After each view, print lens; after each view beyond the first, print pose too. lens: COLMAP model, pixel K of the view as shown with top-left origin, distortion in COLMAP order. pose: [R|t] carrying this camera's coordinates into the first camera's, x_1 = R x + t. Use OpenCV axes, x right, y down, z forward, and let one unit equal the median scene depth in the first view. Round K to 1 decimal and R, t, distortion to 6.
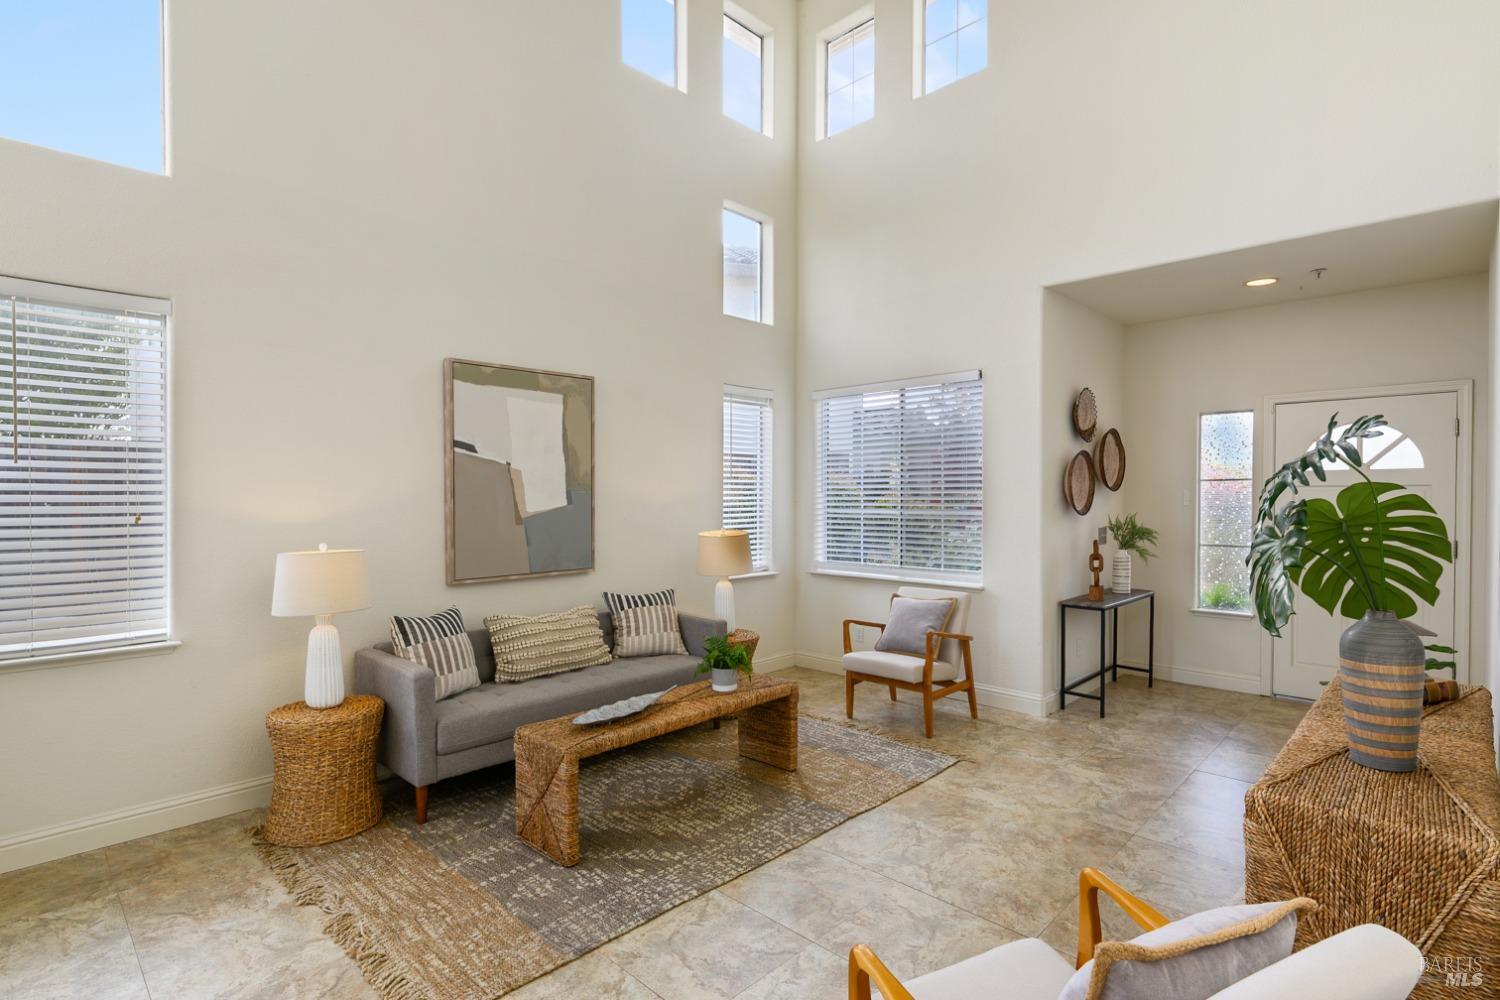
lens RADIAL K [[734.7, 0, 751.3], [0, 734.7, 512.3], [0, 0, 1]] dist [0.001684, 0.000146]
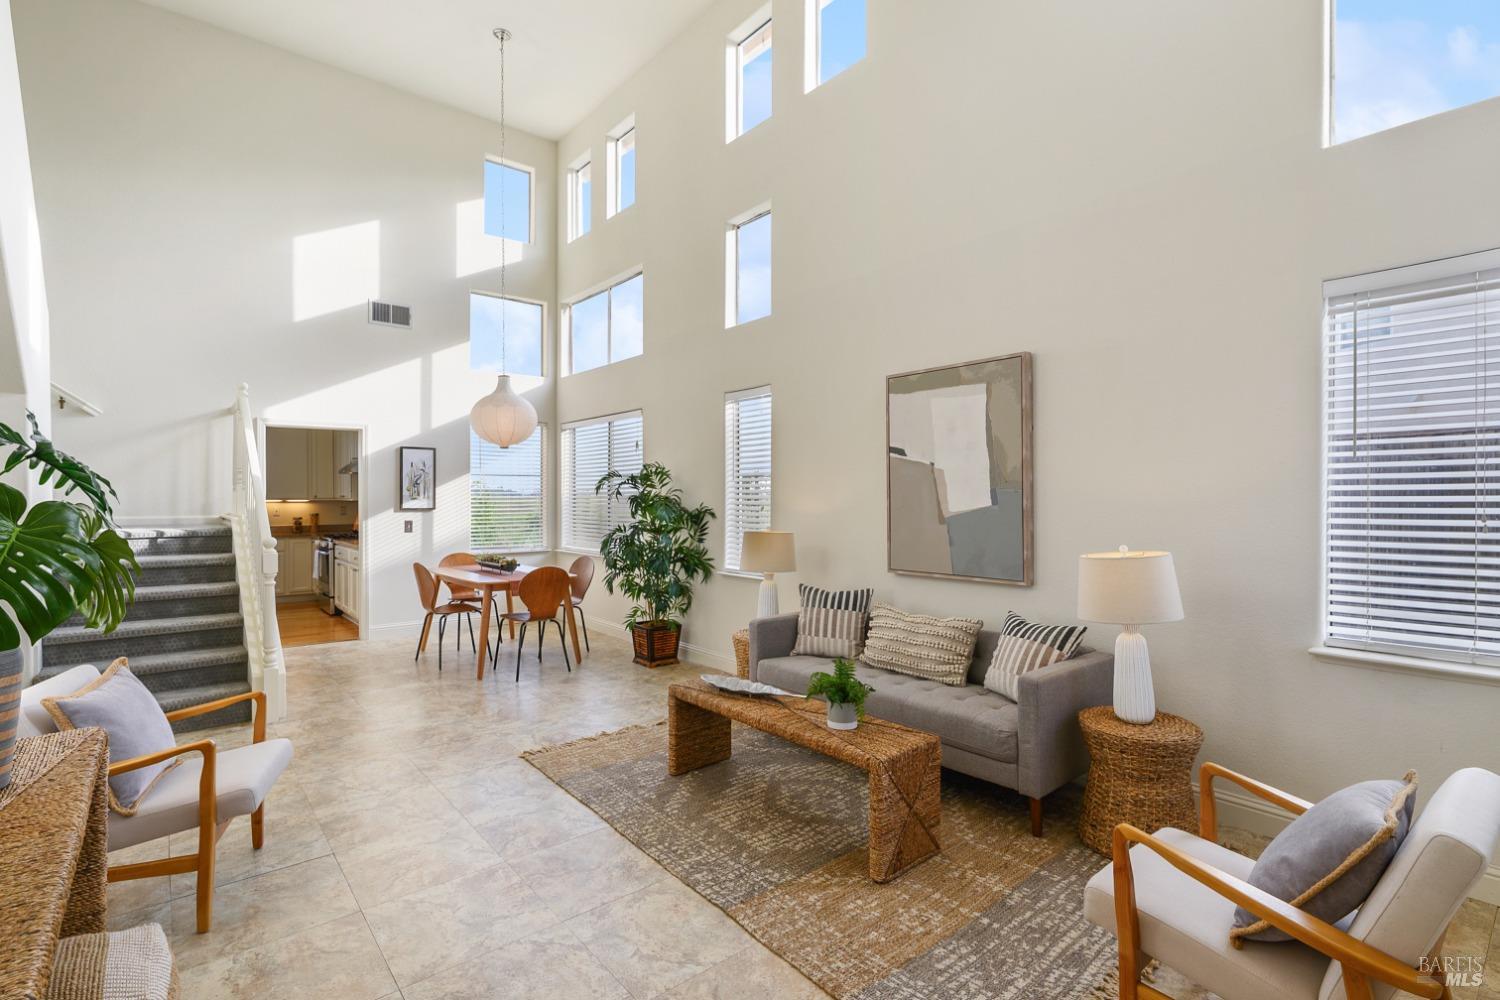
lens RADIAL K [[707.1, 0, 750.0], [0, 707.1, 500.0], [0, 0, 1]] dist [-0.000207, -0.000388]
pose [[-0.112799, 0.001387, -0.993617, 0.754709], [-0.023753, 0.999709, 0.004092, -0.015057], [0.993334, 0.024063, -0.112733, 0.957818]]
